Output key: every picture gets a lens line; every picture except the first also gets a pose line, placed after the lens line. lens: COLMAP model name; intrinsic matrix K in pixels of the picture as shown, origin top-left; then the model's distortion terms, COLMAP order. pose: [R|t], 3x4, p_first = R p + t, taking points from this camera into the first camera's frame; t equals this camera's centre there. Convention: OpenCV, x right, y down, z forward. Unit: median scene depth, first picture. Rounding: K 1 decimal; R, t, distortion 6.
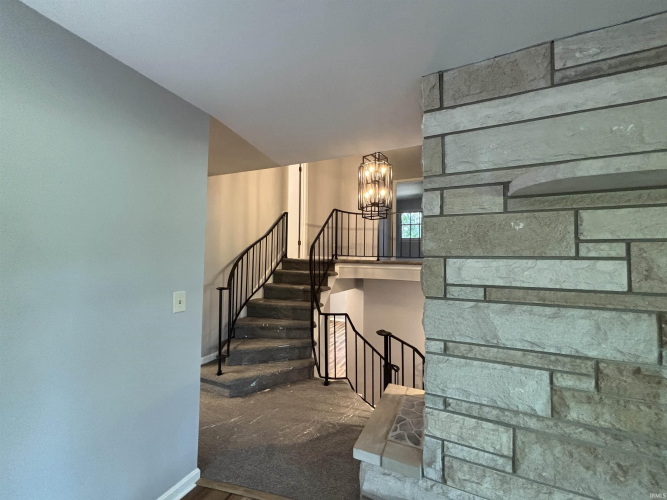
lens RADIAL K [[270.5, 0, 333.1], [0, 270.5, 246.9], [0, 0, 1]] dist [-0.000895, 0.000121]
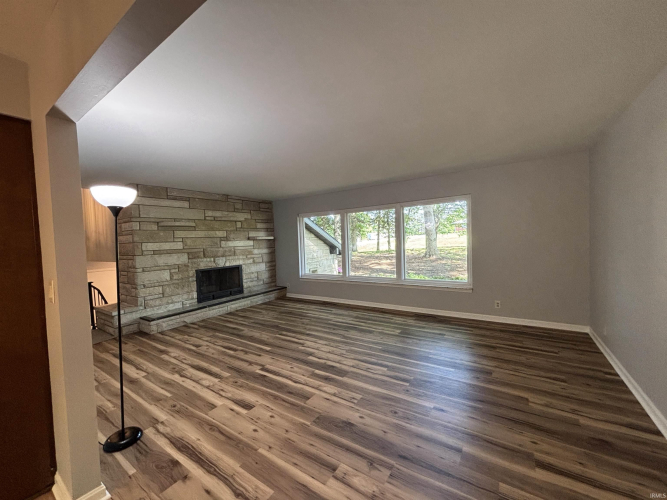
lens RADIAL K [[270.5, 0, 331.5], [0, 270.5, 248.0], [0, 0, 1]] dist [-0.000895, 0.000121]
pose [[0.151913, -0.049119, 0.987173, -2.831594], [-0.001283, 0.998754, 0.049892, -0.075364], [-0.988393, -0.008846, 0.151661, -2.031129]]
